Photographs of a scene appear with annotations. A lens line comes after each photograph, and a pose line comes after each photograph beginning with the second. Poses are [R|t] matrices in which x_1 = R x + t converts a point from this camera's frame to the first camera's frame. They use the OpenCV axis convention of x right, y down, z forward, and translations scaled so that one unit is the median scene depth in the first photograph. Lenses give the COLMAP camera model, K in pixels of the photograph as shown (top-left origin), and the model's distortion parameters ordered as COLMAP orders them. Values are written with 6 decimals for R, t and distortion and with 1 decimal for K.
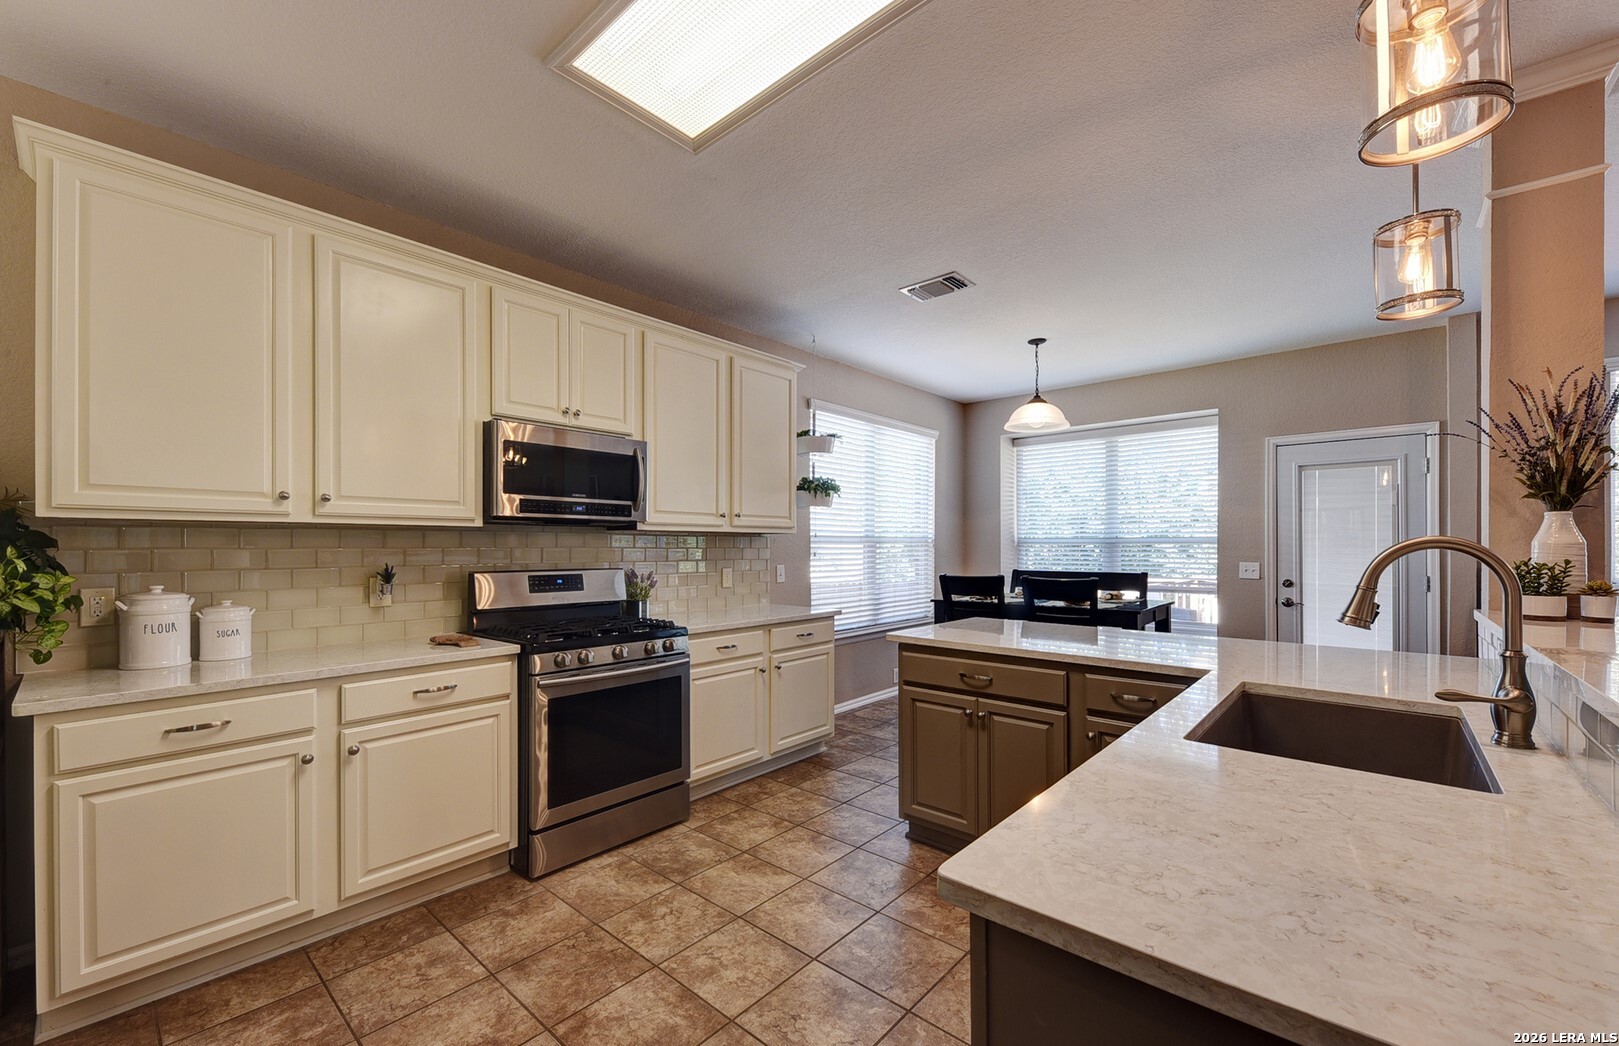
lens RADIAL K [[651.5, 0, 824.3], [0, 651.5, 541.3], [0, 0, 1]] dist [0.021397, -0.006586]
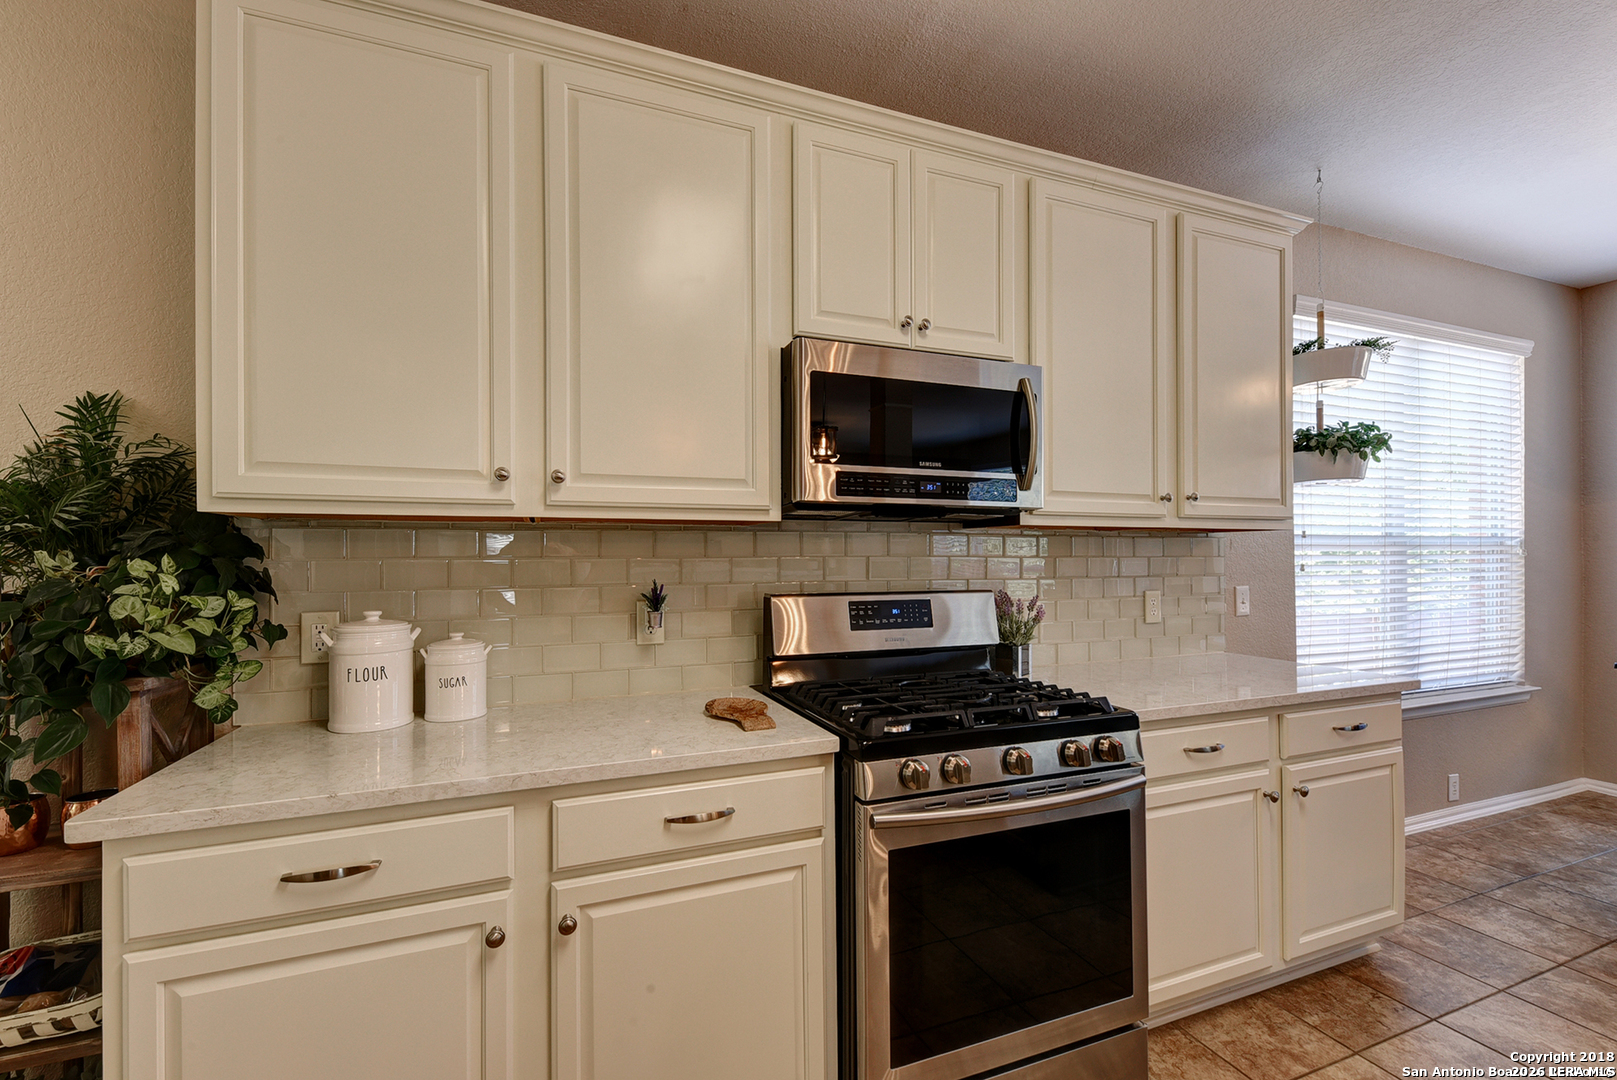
lens RADIAL K [[723.8, 0, 808.5], [0, 723.8, 540.0], [0, 0, 1]] dist [0.000000, -0.000233]
pose [[0.889670, -0.011537, -0.456459, -0.193891], [0.005807, 0.999886, -0.013953, 0.004251], [0.456568, 0.009762, 0.889635, 0.416016]]
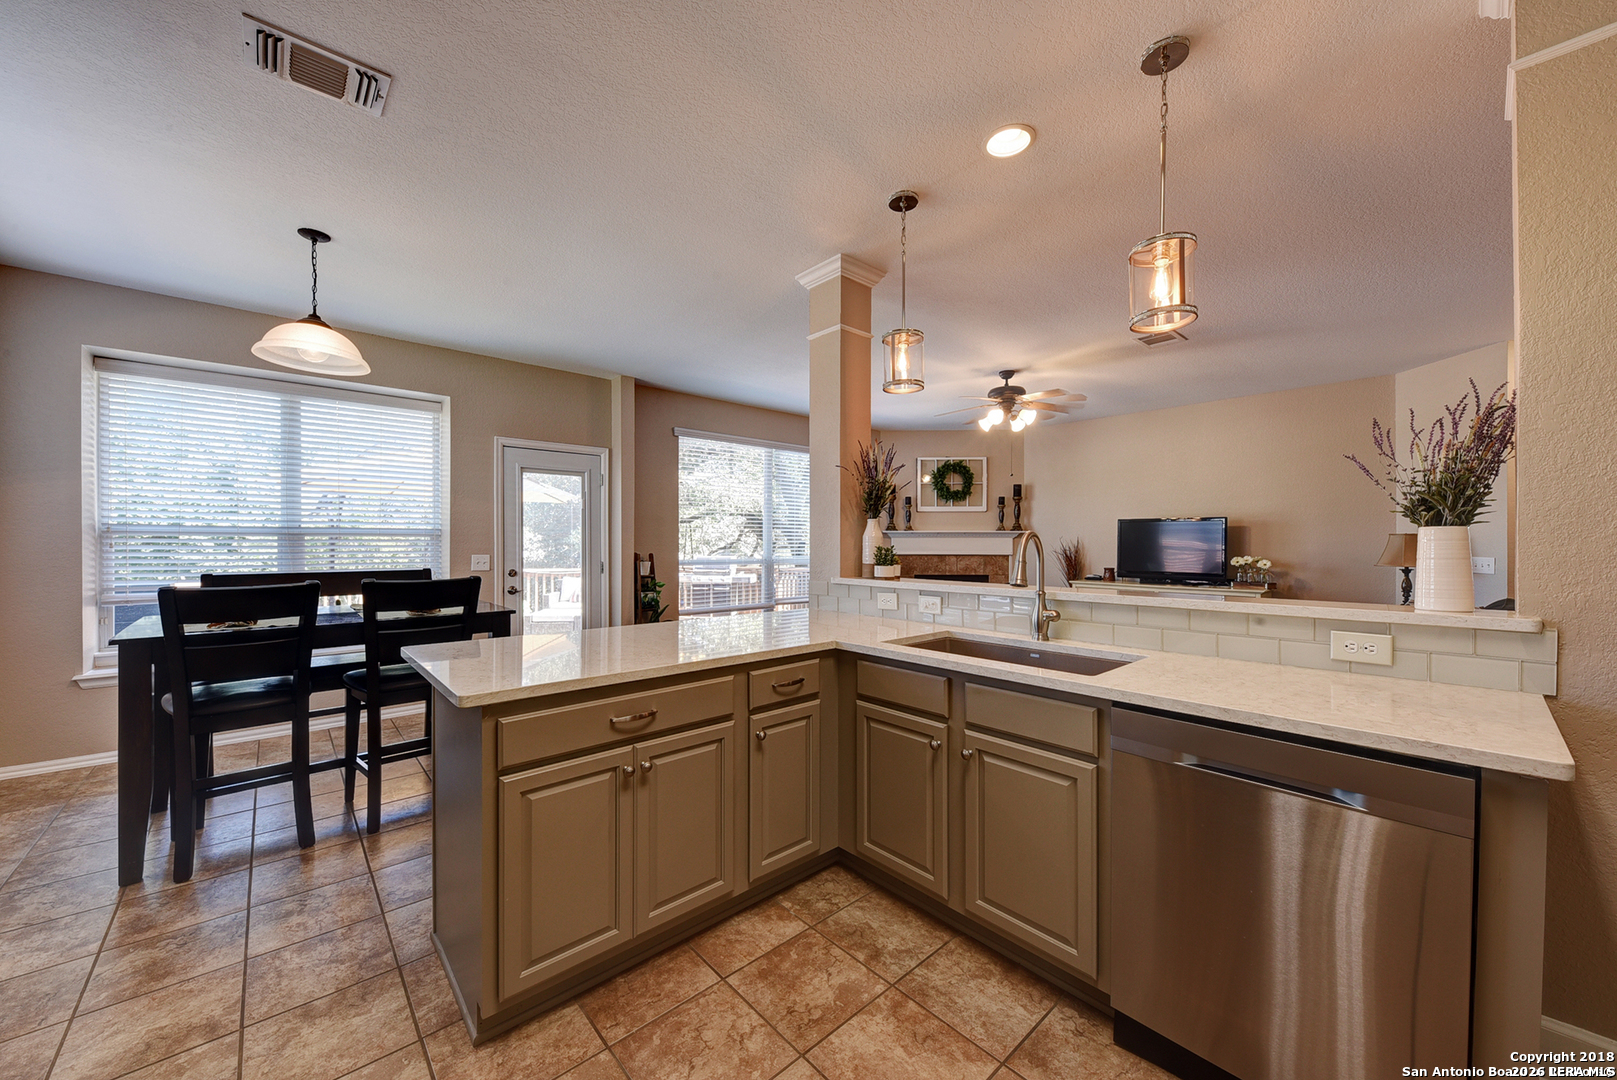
lens RADIAL K [[585.0, 0, 808.5], [0, 585.0, 540.0], [0, 0, 1]] dist [0.000525, -0.002280]
pose [[0.127900, 0.005566, 0.991771, -0.320145], [-0.008400, 0.999954, -0.004529, 0.014802], [-0.991751, -0.007752, 0.127941, 0.623541]]
